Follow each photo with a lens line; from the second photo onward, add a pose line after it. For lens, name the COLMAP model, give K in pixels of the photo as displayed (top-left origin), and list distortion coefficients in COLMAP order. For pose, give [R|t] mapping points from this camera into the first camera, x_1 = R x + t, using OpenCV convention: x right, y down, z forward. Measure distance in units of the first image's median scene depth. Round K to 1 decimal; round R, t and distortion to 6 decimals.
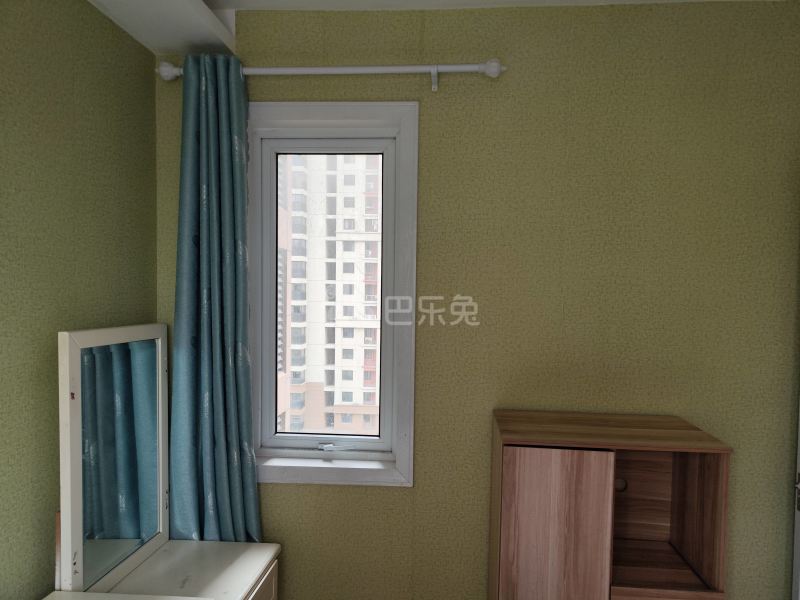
lens RADIAL K [[564.4, 0, 403.6], [0, 564.4, 305.7], [0, 0, 1]] dist [0.029120, -0.003688]
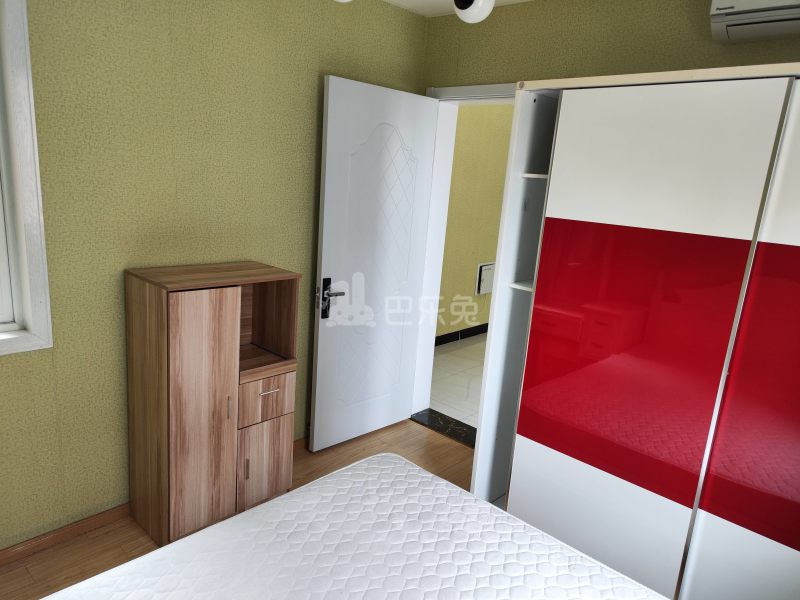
lens RADIAL K [[564.4, 0, 403.6], [0, 564.4, 305.7], [0, 0, 1]] dist [0.029120, -0.003688]
pose [[0.608625, -0.151585, 0.778844, -0.436829], [-0.042435, 0.973958, 0.222721, -0.034241], [-0.792323, -0.168604, 0.586343, -0.179264]]
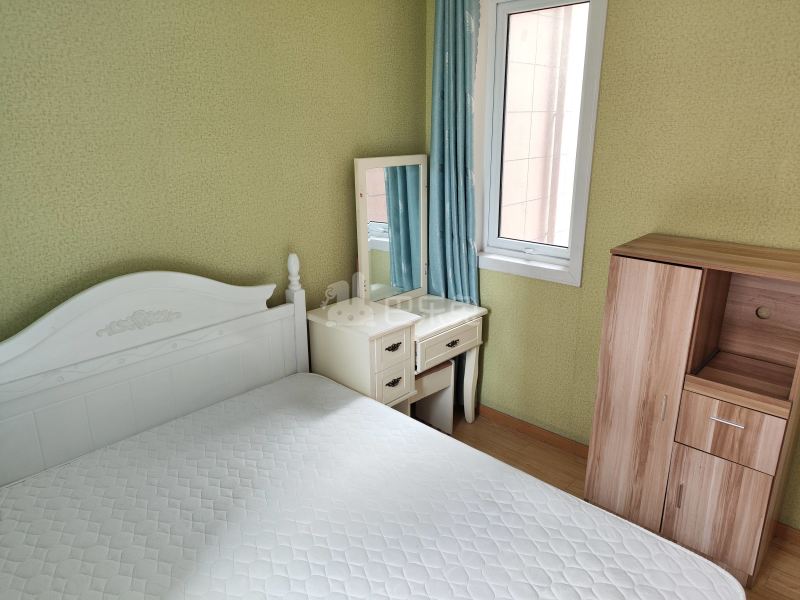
lens RADIAL K [[560.9, 0, 400.0], [0, 560.9, 300.0], [0, 0, 1]] dist [0.027238, -0.004537]
pose [[0.775618, 0.169988, -0.607882, 0.497819], [0.004132, 0.961666, 0.274193, -0.006515], [0.631189, -0.215181, 0.745183, -0.235970]]
